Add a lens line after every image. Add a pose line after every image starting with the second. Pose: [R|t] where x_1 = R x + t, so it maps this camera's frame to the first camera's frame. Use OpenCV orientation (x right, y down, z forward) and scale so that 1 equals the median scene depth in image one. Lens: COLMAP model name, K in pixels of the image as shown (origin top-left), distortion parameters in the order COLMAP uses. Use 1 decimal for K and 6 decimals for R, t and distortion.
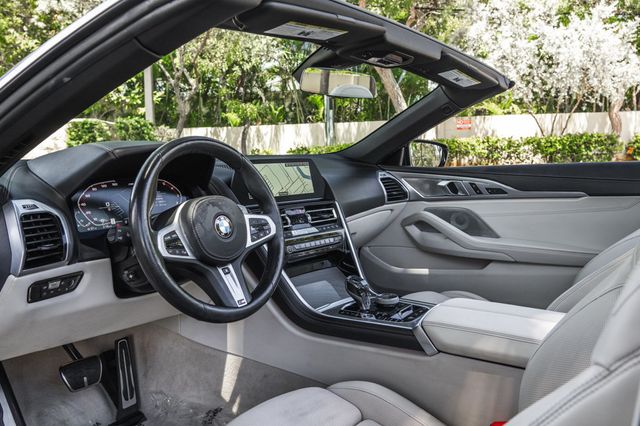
lens RADIAL K [[528.9, 0, 320.5], [0, 528.9, 198.9], [0, 0, 1]] dist [-0.002309, -0.003098]
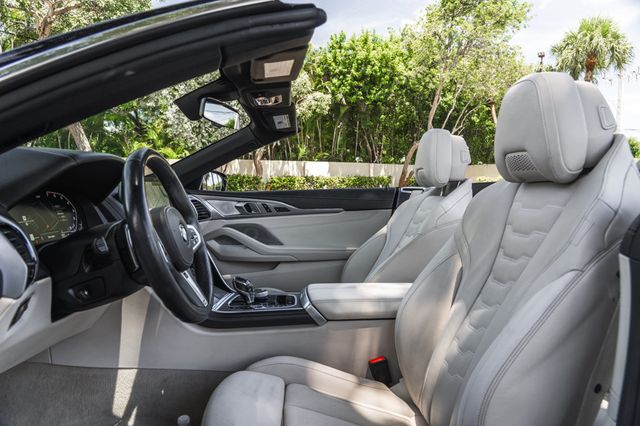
lens RADIAL K [[444.6, 0, 320.0], [0, 444.6, 213.0], [0, 0, 1]] dist [-0.009389, -0.001069]
pose [[0.778614, -0.017131, 0.627269, -0.303039], [0.039084, 0.999010, -0.021231, 0.022020], [-0.626285, 0.041047, 0.778513, 0.072131]]
